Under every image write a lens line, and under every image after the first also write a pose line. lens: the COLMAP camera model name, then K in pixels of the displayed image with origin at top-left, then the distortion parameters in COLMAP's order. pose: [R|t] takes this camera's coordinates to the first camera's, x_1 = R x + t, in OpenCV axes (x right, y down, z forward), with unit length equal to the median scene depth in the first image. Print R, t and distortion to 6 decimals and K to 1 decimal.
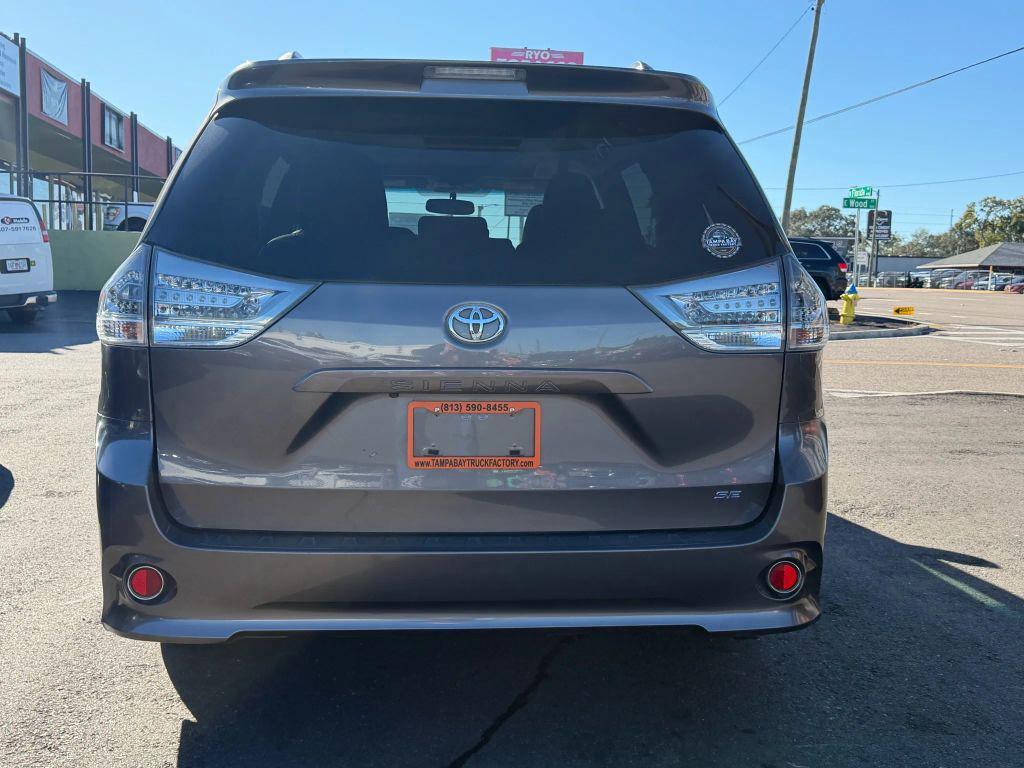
lens RADIAL K [[1052.0, 0, 510.6], [0, 1052.0, 389.4], [0, 0, 1]] dist [0.121879, -0.246822]
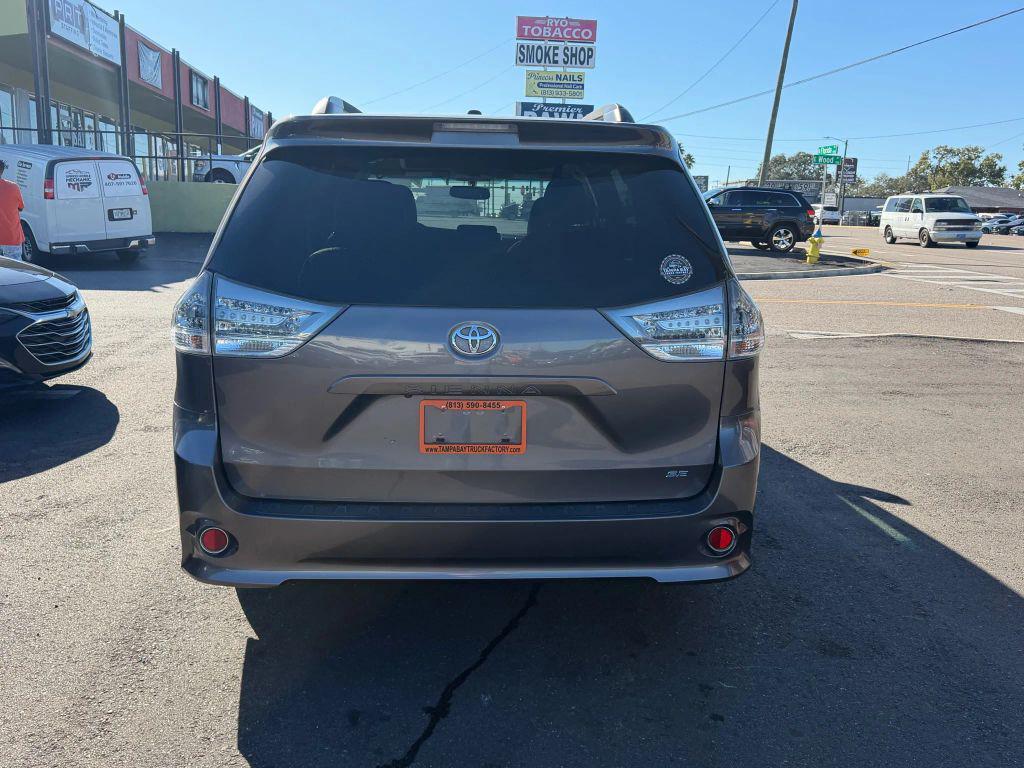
lens RADIAL K [[870.4, 0, 512.0], [0, 870.4, 384.0], [0, 0, 1]] dist [0.092526, -0.164361]
pose [[0.999716, 0.008195, -0.022379, 0.030424], [-0.006270, 0.996380, 0.084774, -0.084434], [0.022993, -0.084610, 0.996149, -0.017870]]
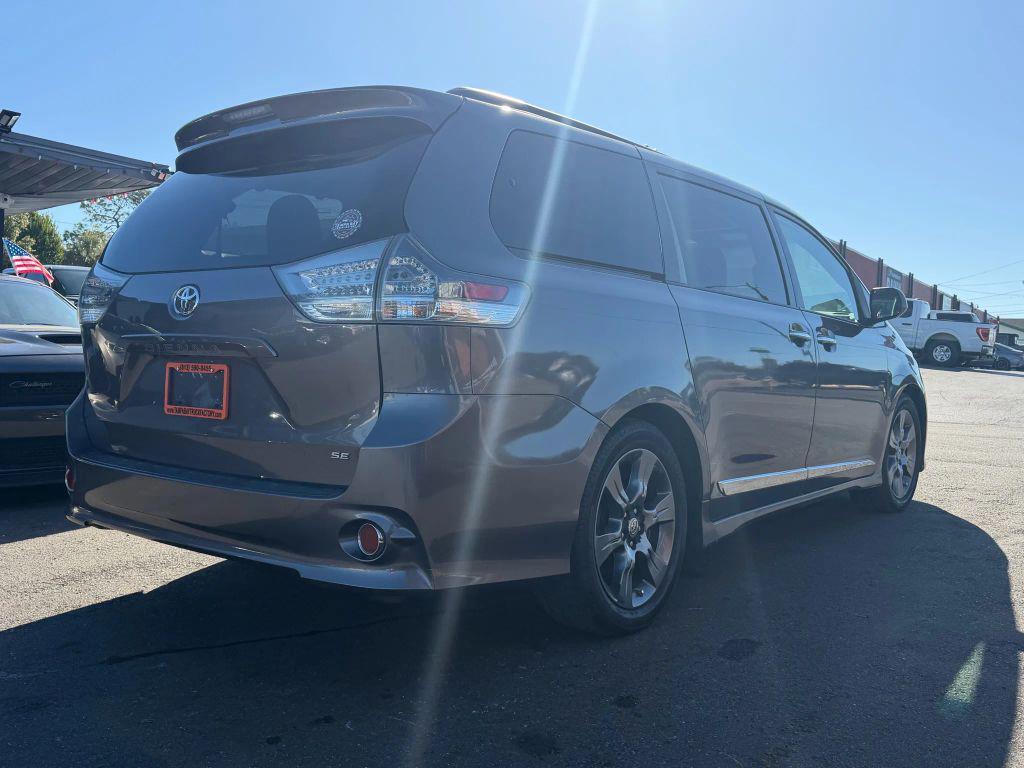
lens RADIAL K [[870.4, 0, 512.0], [0, 870.4, 384.0], [0, 0, 1]] dist [0.092526, -0.164361]
pose [[0.753720, 0.026385, -0.656666, 0.848091], [-0.089753, 0.993964, -0.063081, 0.061957], [0.651038, 0.106483, 0.751539, 0.400634]]
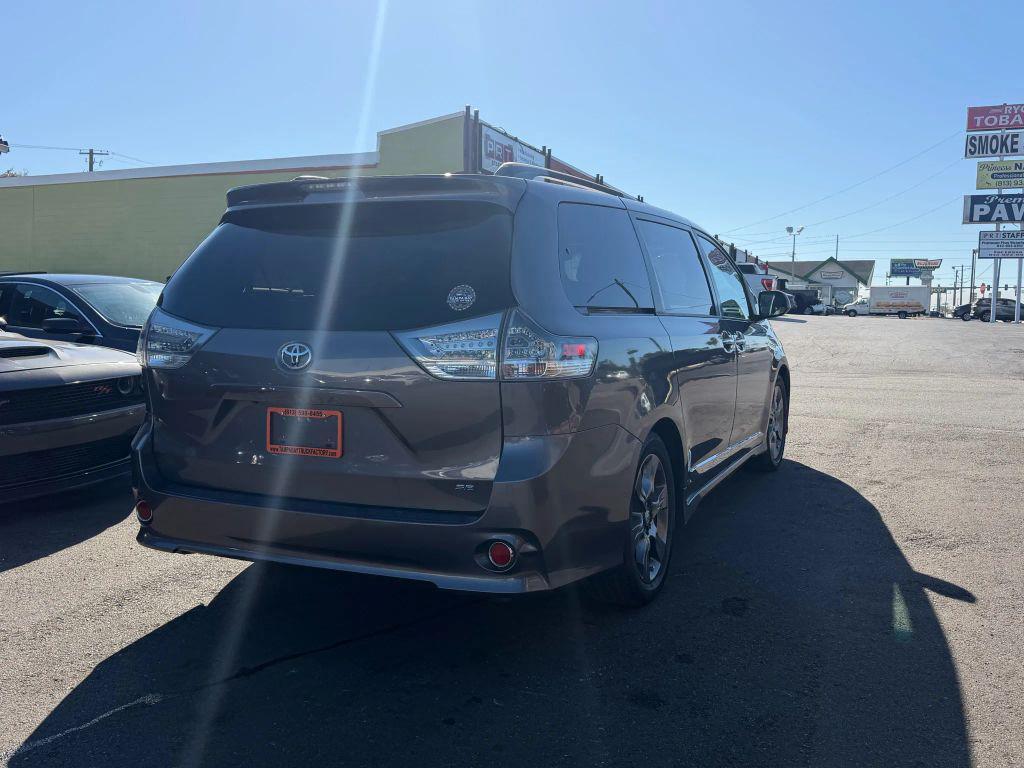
lens RADIAL K [[859.5, 0, 516.7], [0, 859.5, 379.1], [0, 0, 1]] dist [0.095838, -0.139406]
pose [[0.879798, 0.025988, -0.474636, 0.710563], [-0.043275, 0.998737, -0.025530, -0.010799], [0.473373, 0.043001, 0.879812, 0.067418]]
